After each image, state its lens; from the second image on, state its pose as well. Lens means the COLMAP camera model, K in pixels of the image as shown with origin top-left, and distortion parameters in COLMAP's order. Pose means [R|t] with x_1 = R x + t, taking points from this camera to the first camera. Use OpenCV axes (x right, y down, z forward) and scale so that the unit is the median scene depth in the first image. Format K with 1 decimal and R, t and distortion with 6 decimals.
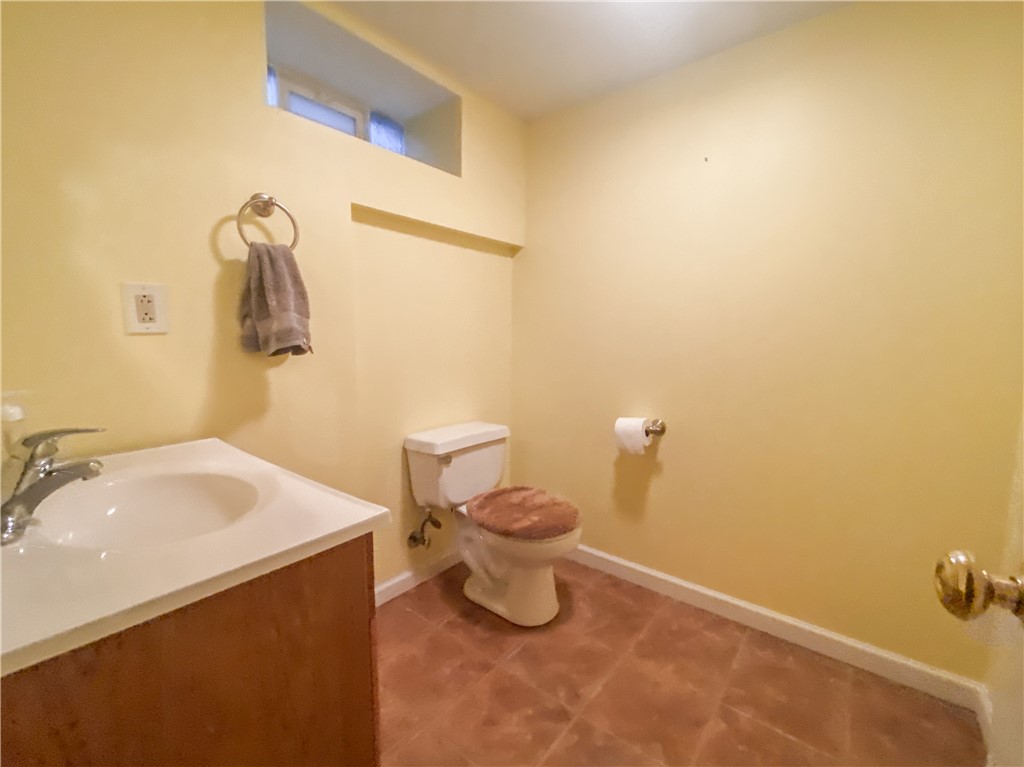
lens RADIAL K [[426.3, 0, 523.4], [0, 426.3, 385.6], [0, 0, 1]] dist [-0.001829, -0.000062]
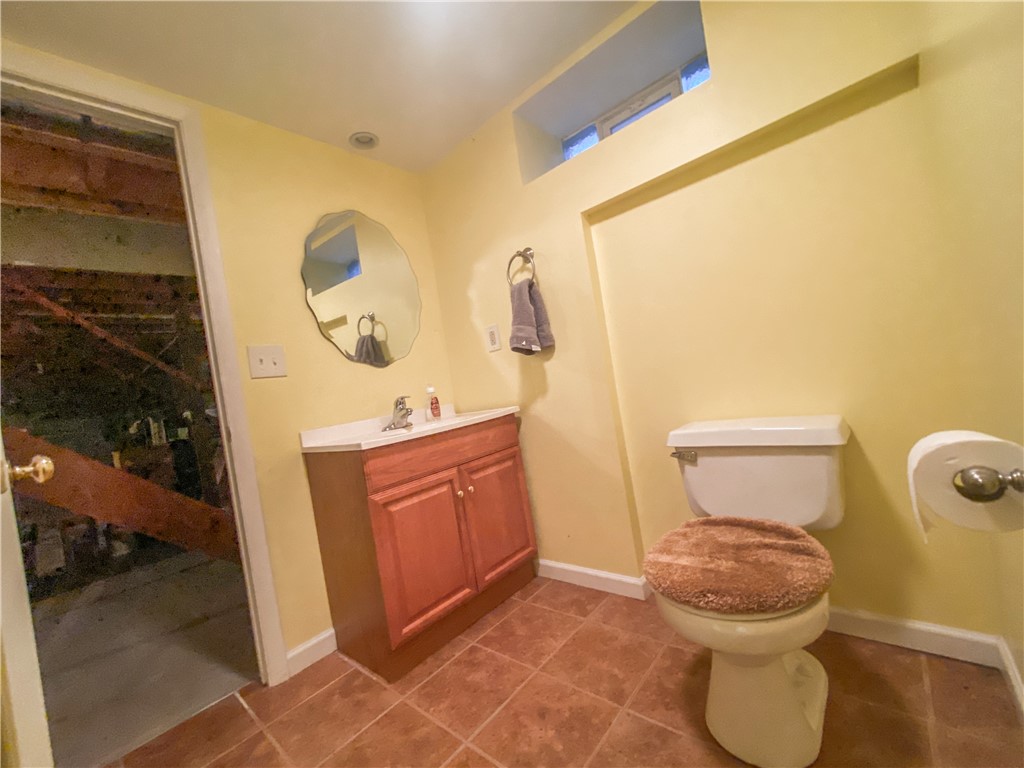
lens RADIAL K [[426.3, 0, 523.4], [0, 426.3, 386.1], [0, 0, 1]] dist [-0.001829, -0.000062]
pose [[-0.057608, 0.001550, -0.998338, 0.728022], [0.044001, 0.999031, -0.000988, 0.033920], [0.997369, -0.043985, -0.057620, 0.850651]]
